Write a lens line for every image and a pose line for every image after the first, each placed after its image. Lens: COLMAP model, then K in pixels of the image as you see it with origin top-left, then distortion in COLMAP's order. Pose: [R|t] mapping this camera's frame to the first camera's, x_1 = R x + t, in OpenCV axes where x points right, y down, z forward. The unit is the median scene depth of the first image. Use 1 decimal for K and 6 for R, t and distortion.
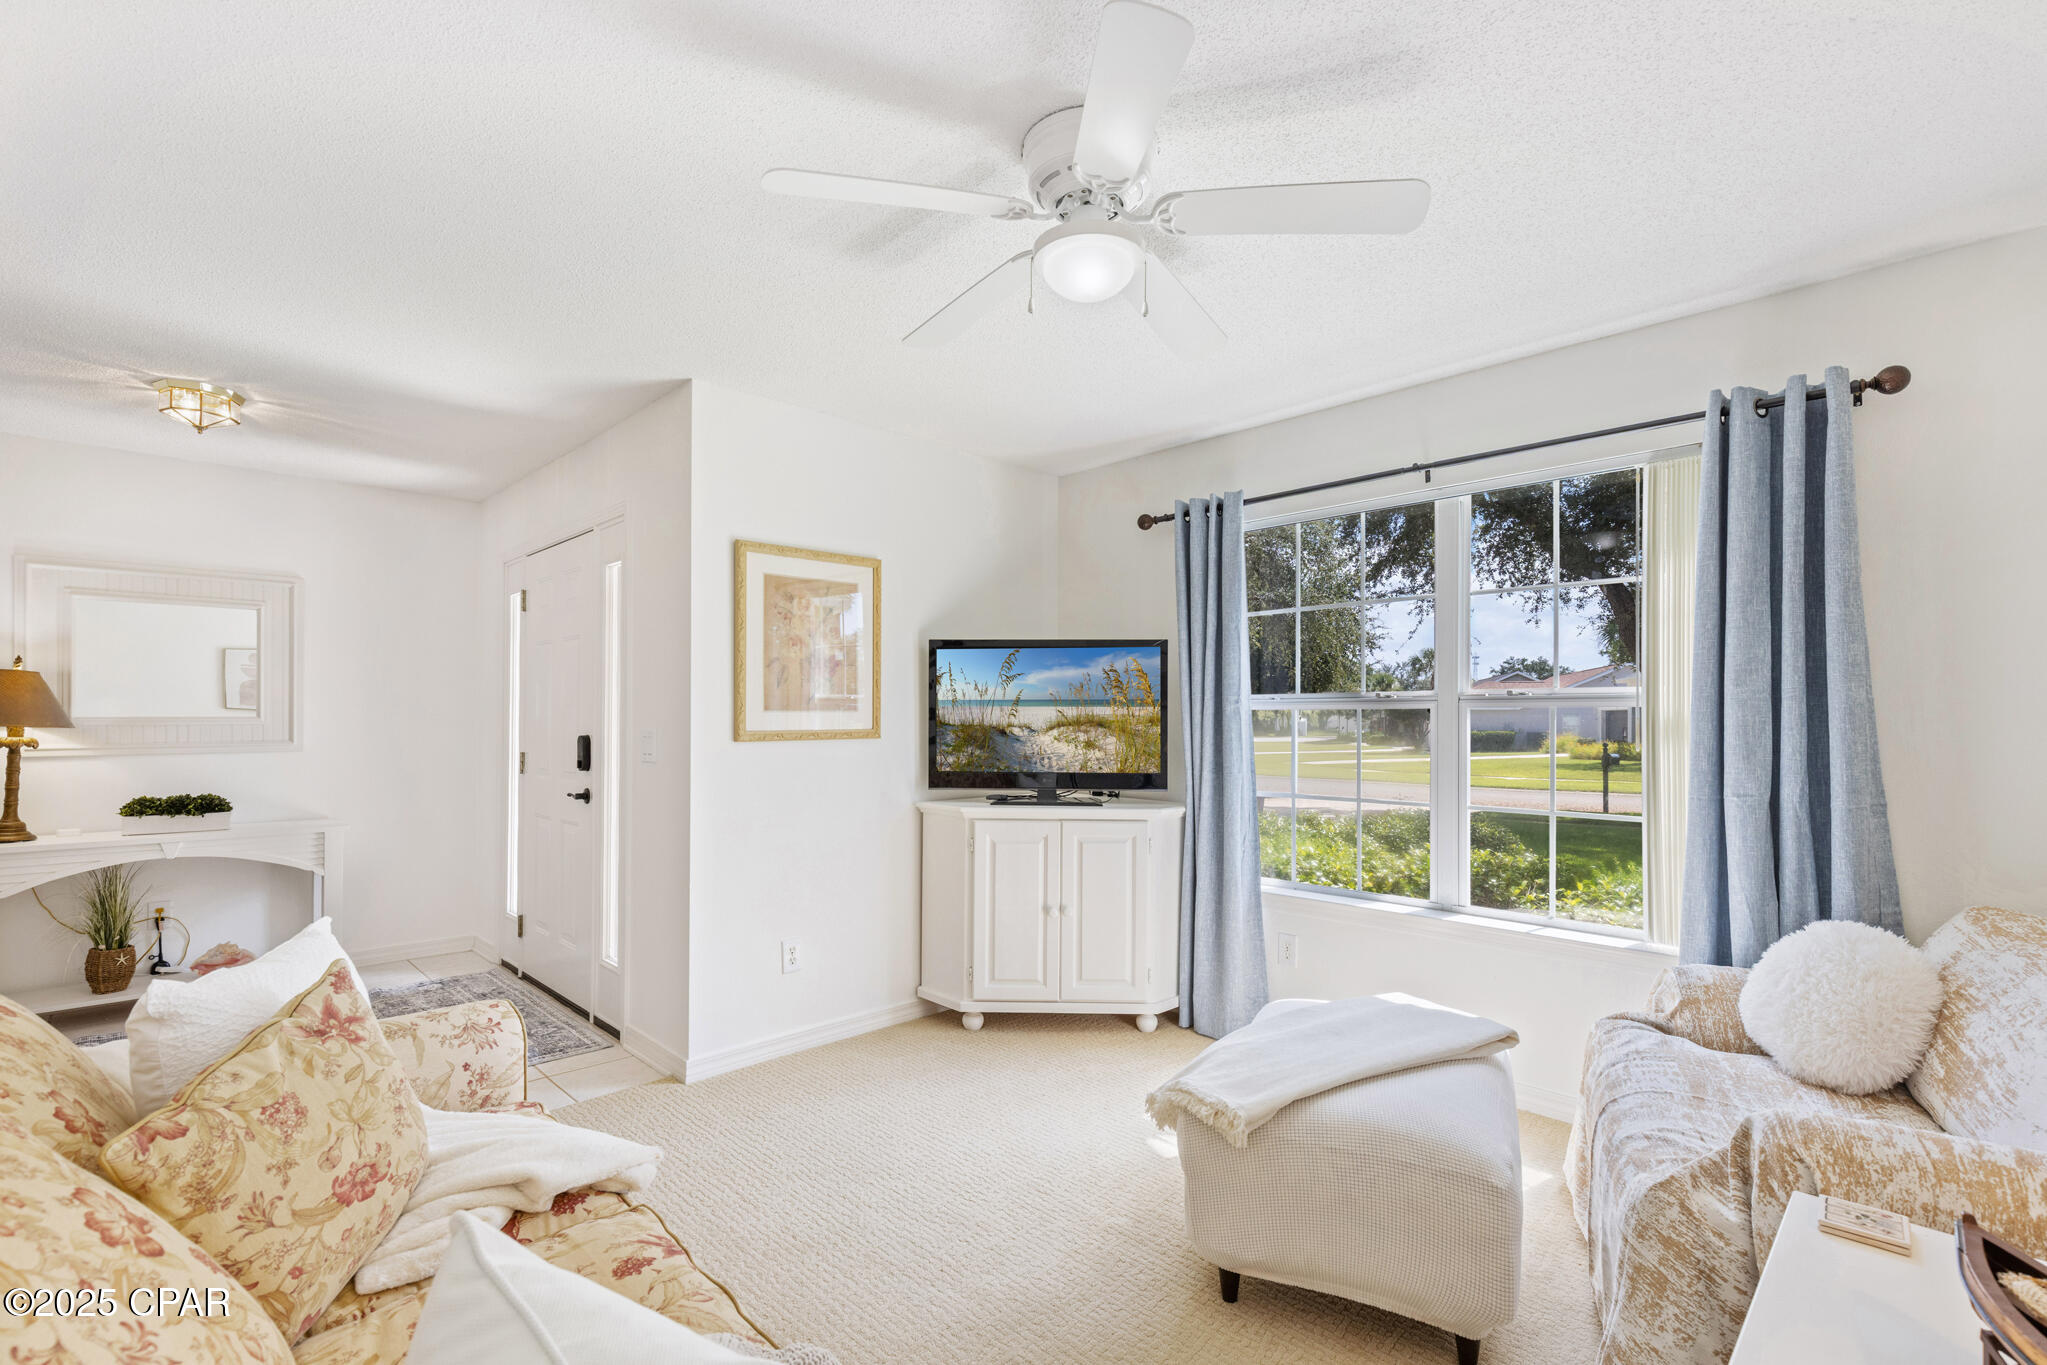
lens RADIAL K [[925.1, 0, 1029.2], [0, 925.1, 670.6], [0, 0, 1]] dist [0.008287, 0.000086]
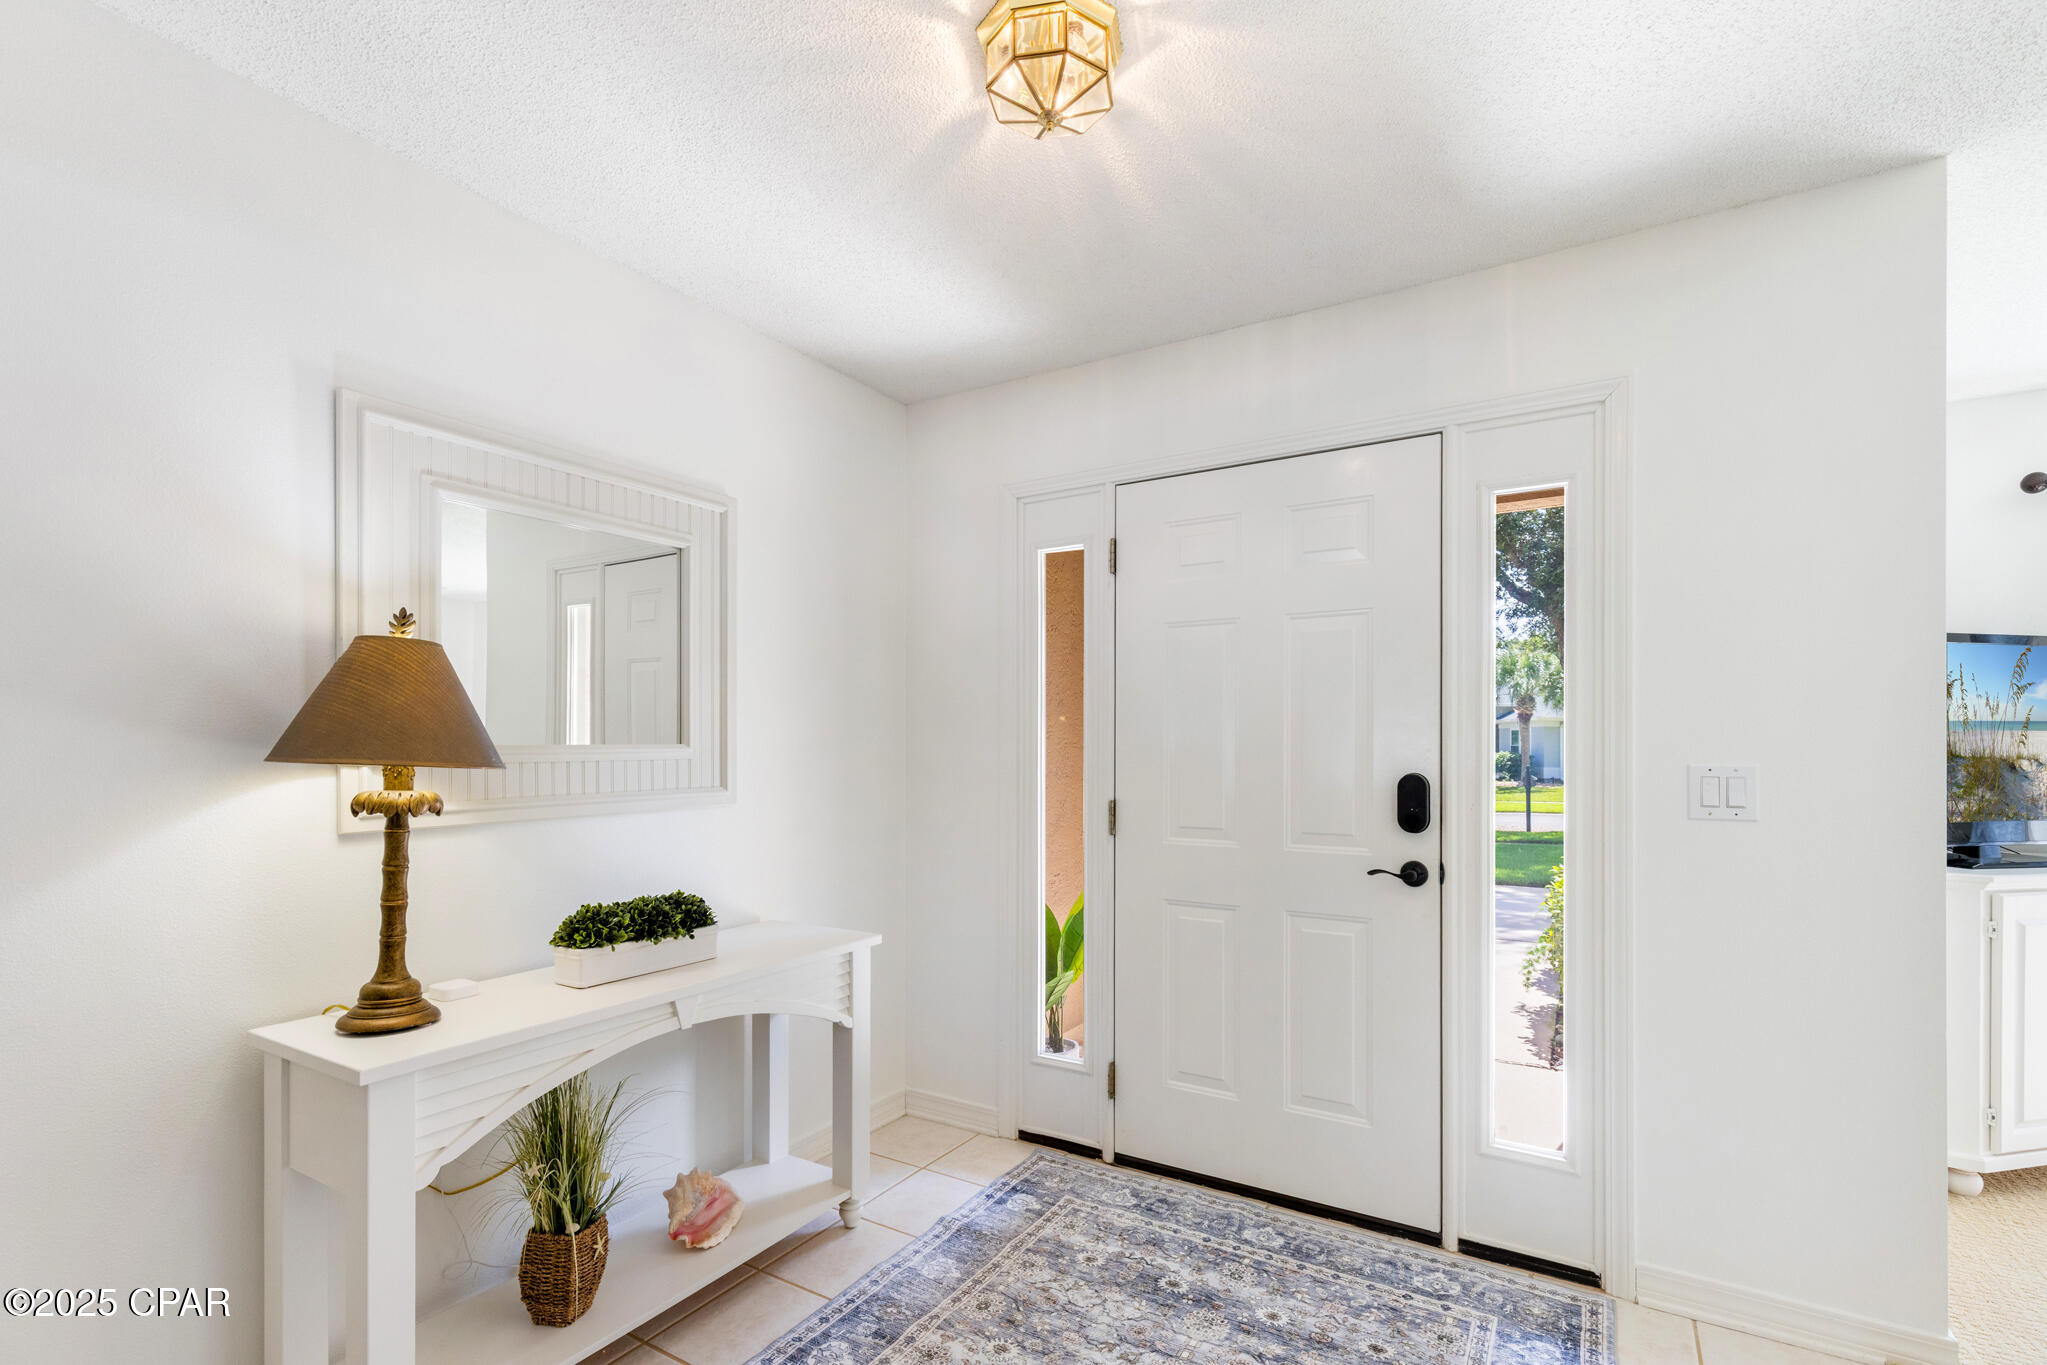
lens RADIAL K [[911.9, 0, 1023.5], [0, 911.9, 682.5], [0, 0, 1]] dist [0.009221, 0.000149]
pose [[0.964372, 0.017215, 0.263990, -0.915336], [-0.014208, 0.999811, -0.013297, 0.021397], [-0.264169, 0.009072, 0.964434, 0.499474]]
